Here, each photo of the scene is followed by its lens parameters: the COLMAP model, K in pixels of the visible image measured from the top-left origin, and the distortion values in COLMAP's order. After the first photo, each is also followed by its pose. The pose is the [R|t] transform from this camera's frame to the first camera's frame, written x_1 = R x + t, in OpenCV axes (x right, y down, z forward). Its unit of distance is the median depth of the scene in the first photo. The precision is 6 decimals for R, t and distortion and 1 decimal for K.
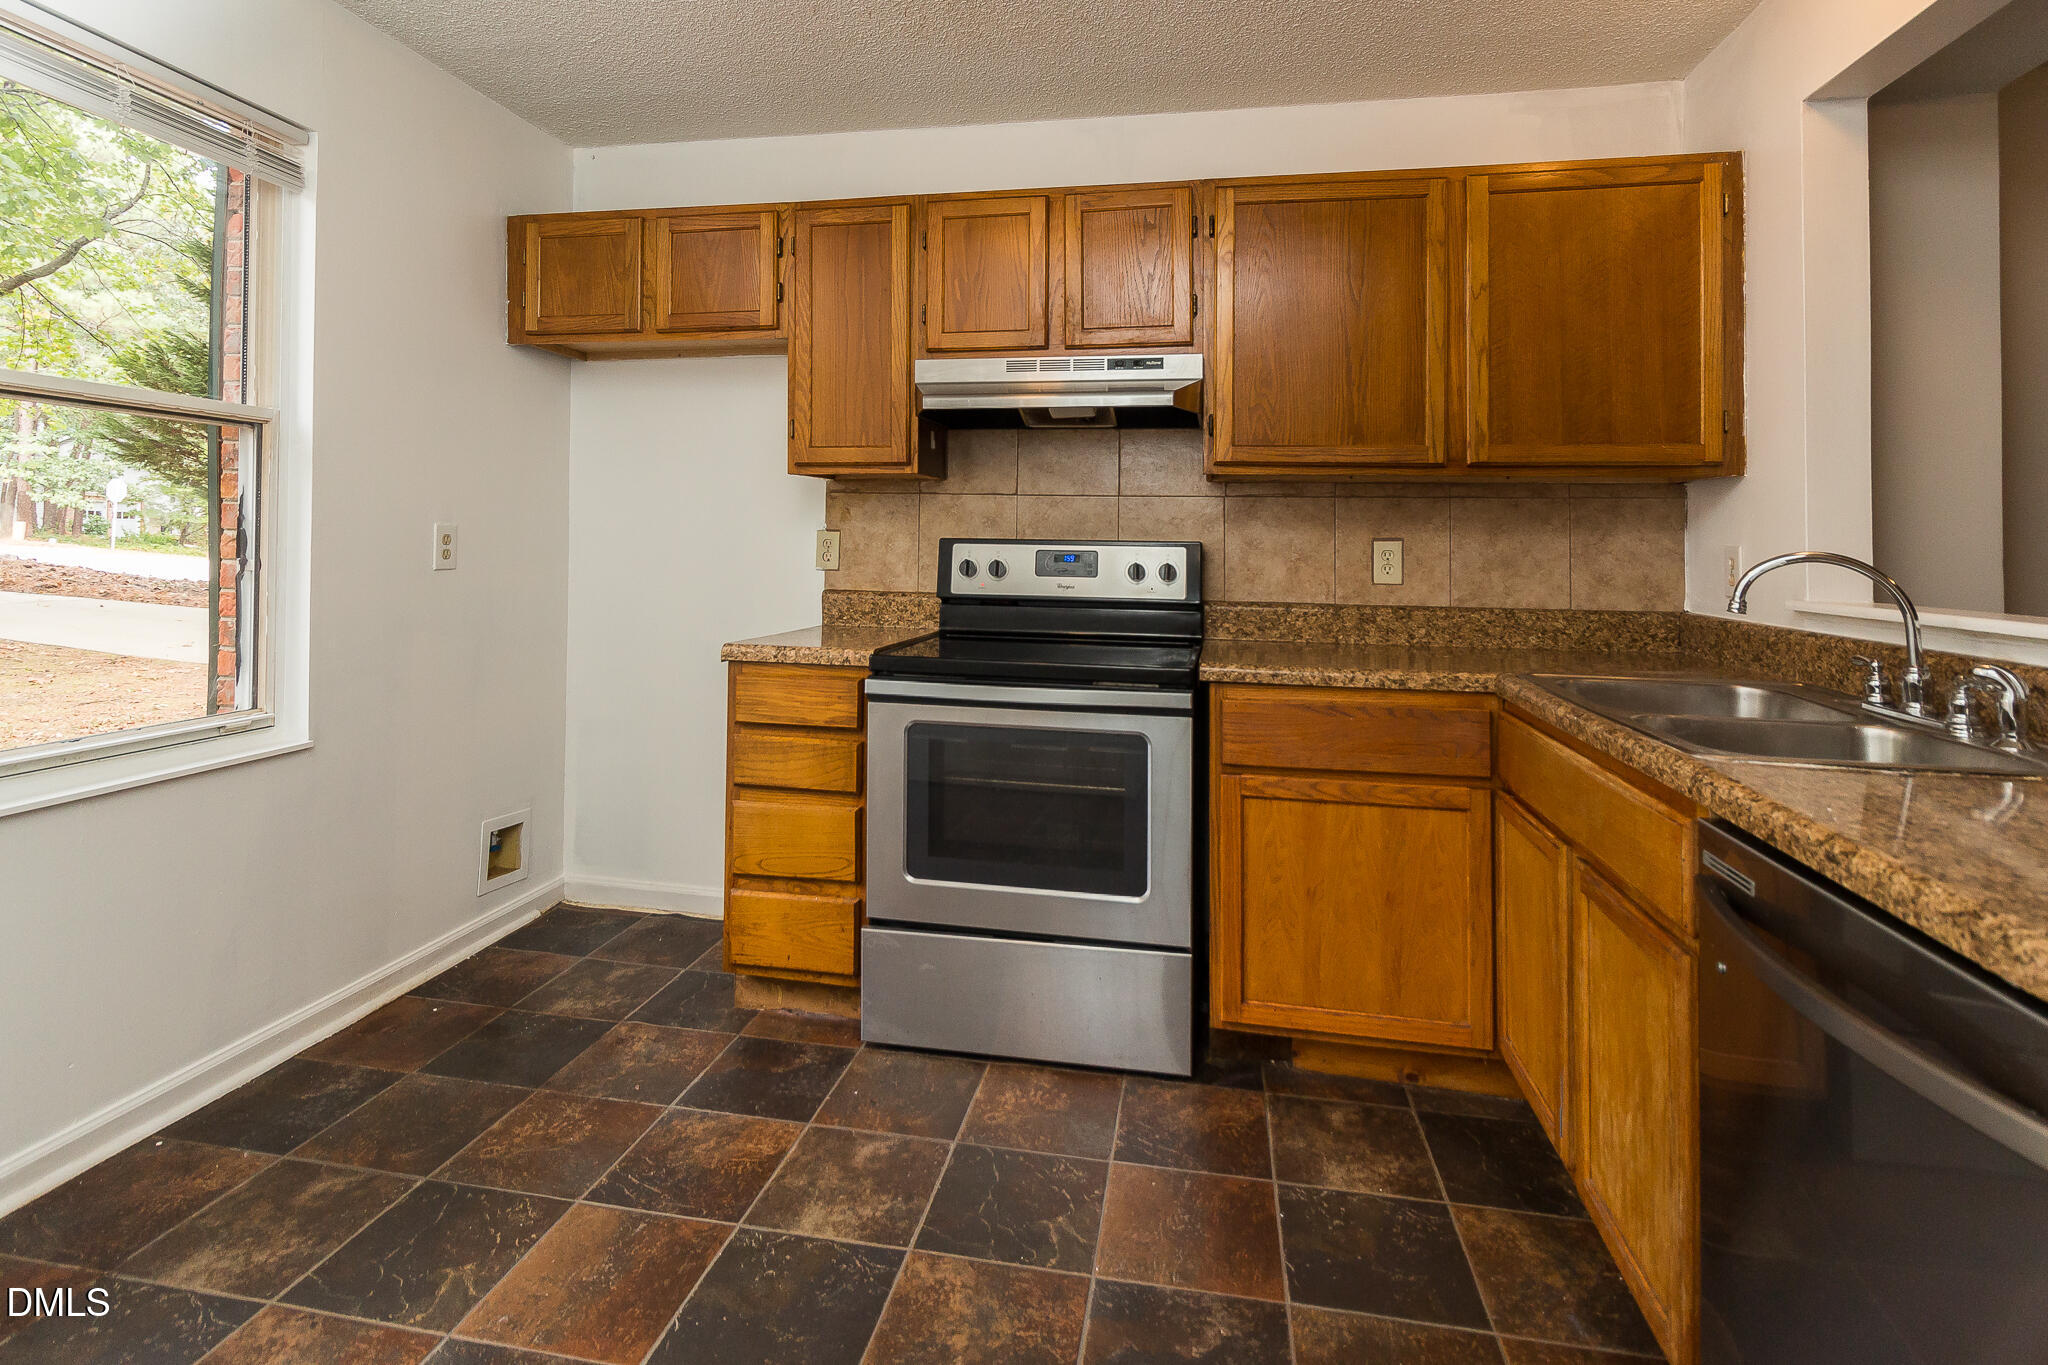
lens RADIAL K [[988.0, 0, 1028.4], [0, 988.0, 537.8], [0, 0, 1]] dist [-0.001434, -0.000668]
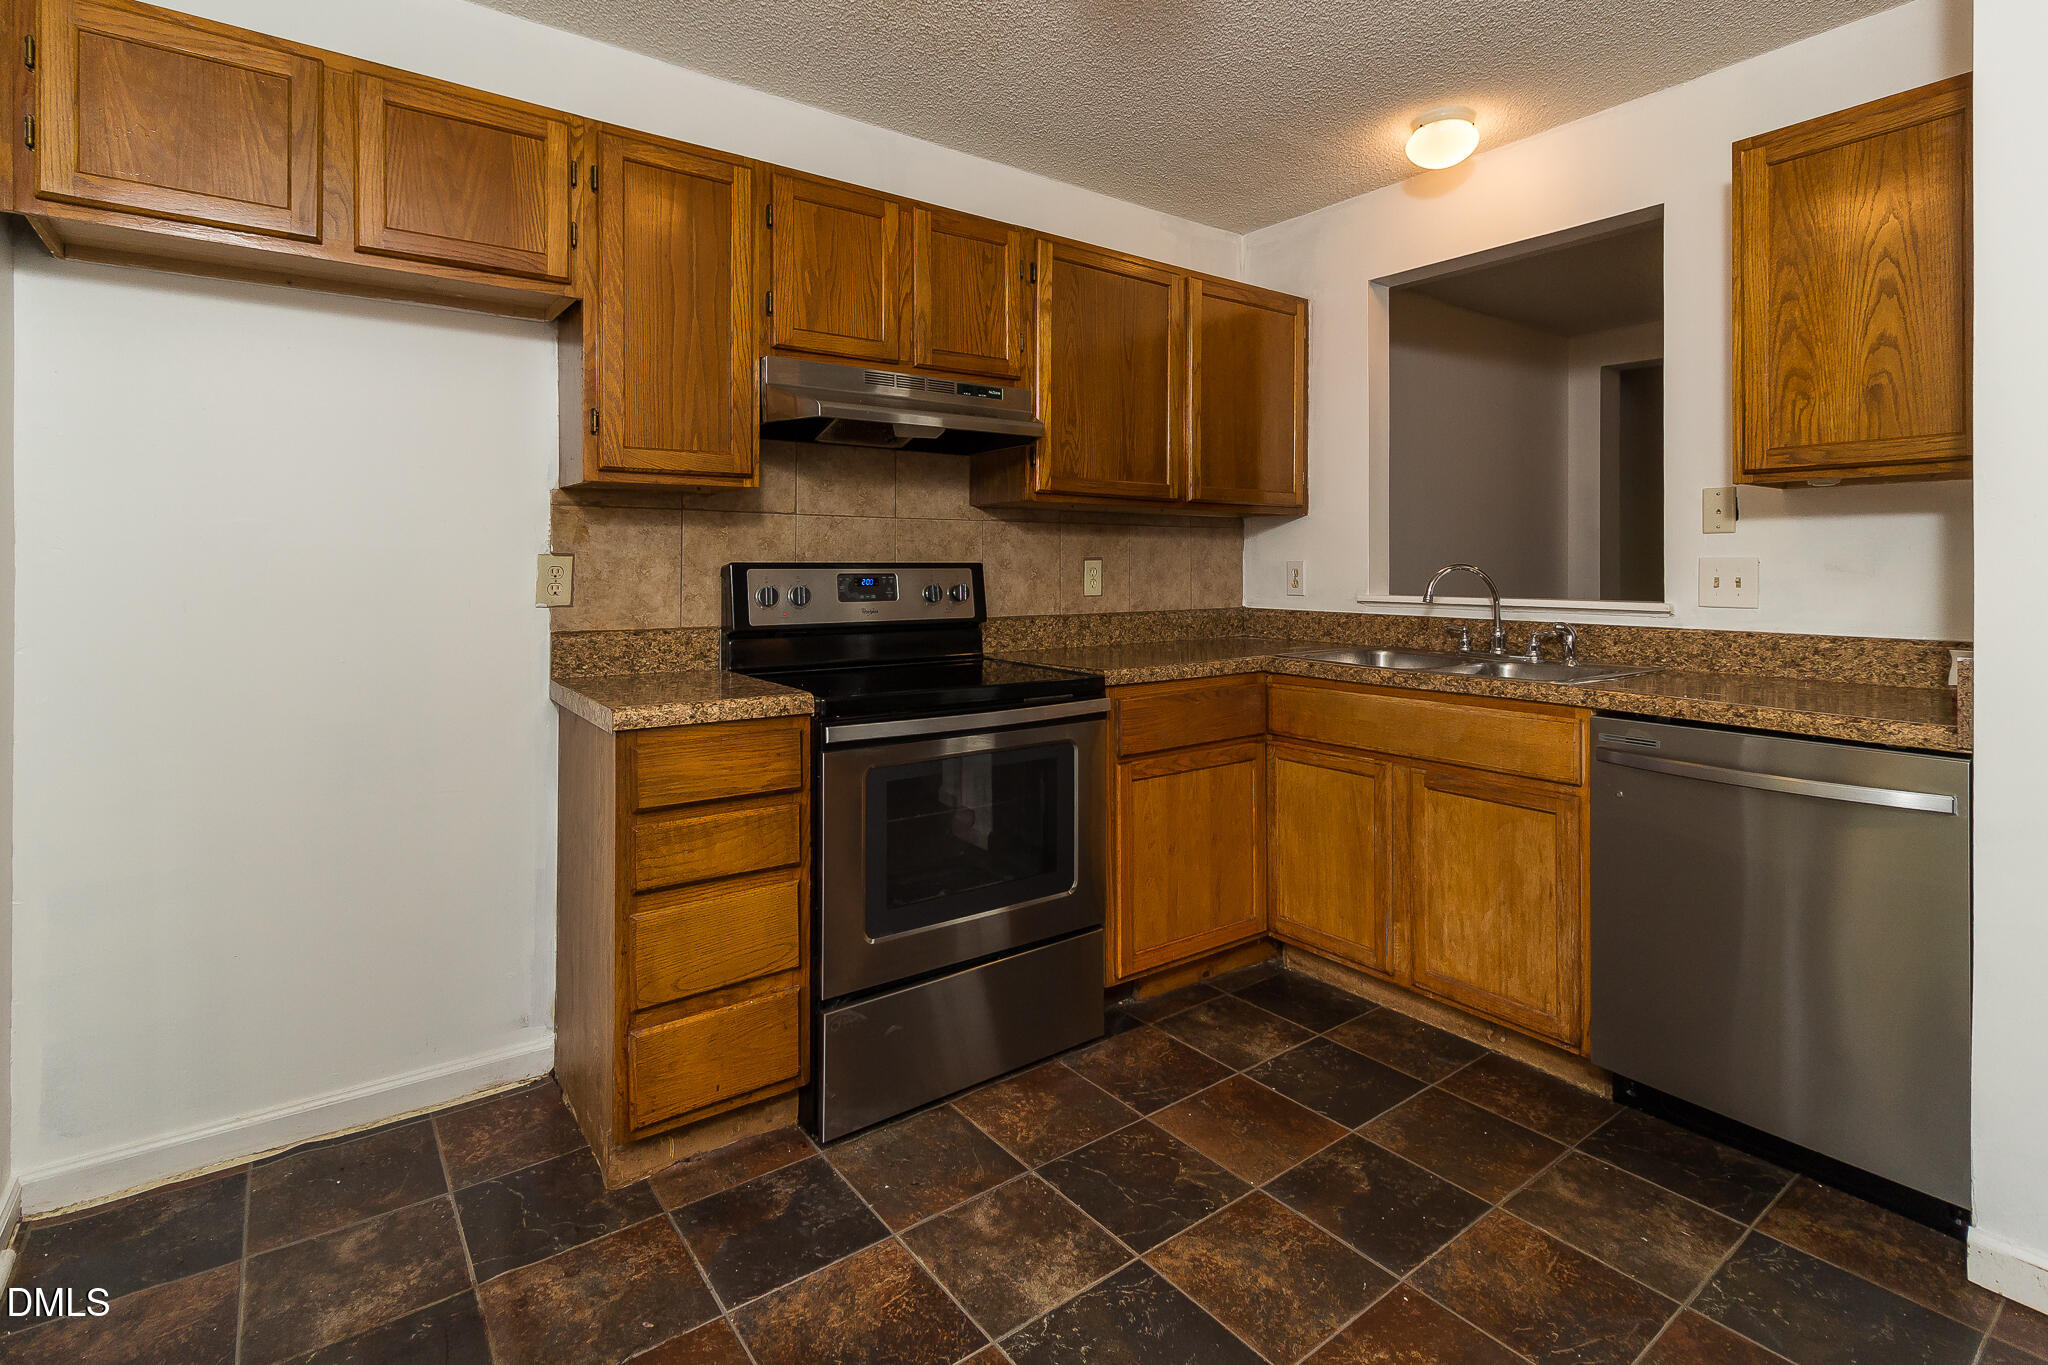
lens RADIAL K [[979.8, 0, 1030.4], [0, 979.8, 576.4], [0, 0, 1]] dist [0.000615, -0.000277]
pose [[0.679718, -0.023595, 0.733094, -0.638051], [0.007695, 0.999657, 0.025040, -0.008426], [-0.733433, -0.011379, 0.679666, 0.274434]]
